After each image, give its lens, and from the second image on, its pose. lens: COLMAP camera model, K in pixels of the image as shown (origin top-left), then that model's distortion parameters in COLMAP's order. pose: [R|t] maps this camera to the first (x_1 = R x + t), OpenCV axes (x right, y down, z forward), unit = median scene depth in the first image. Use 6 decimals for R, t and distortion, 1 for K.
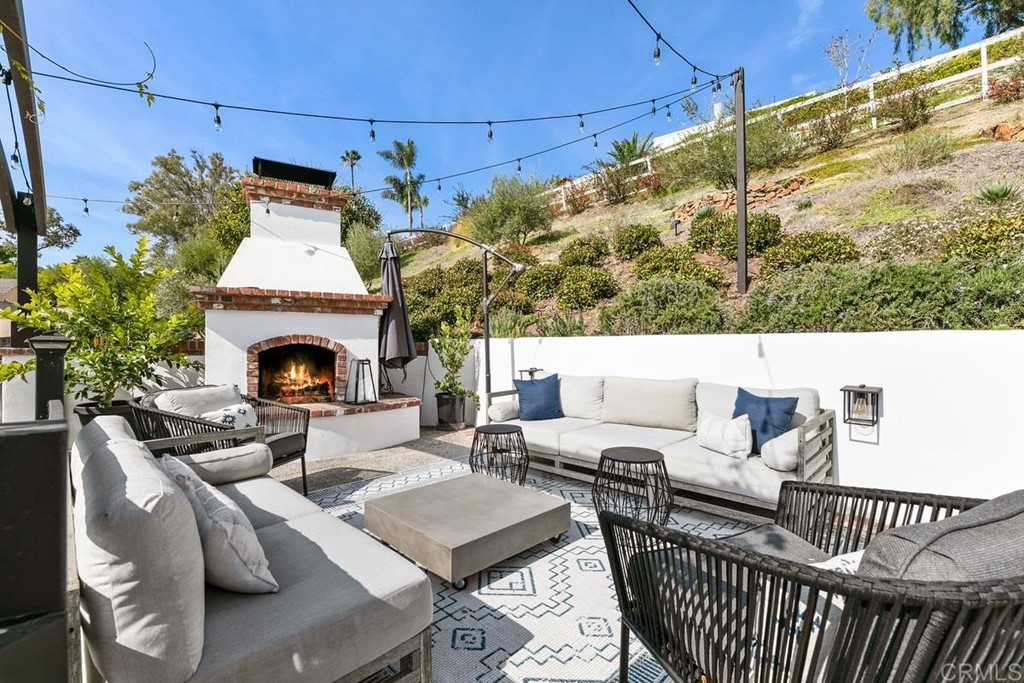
lens RADIAL K [[451.2, 0, 512.0], [0, 451.2, 341.5], [0, 0, 1]] dist [-0.000019, -0.000116]
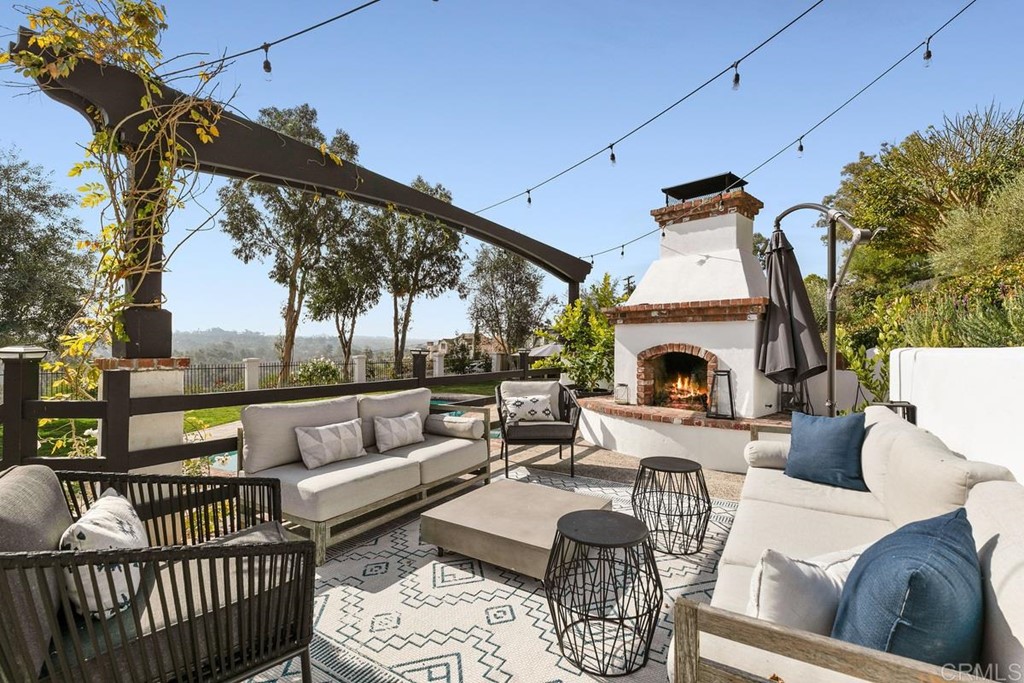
lens RADIAL K [[451.2, 0, 512.0], [0, 451.2, 341.5], [0, 0, 1]] dist [-0.000019, -0.000116]
pose [[0.240097, -0.003839, -0.970741, 0.275493], [-0.004531, 0.999977, -0.005076, -0.007581], [0.970738, 0.005617, 0.240074, 0.216824]]
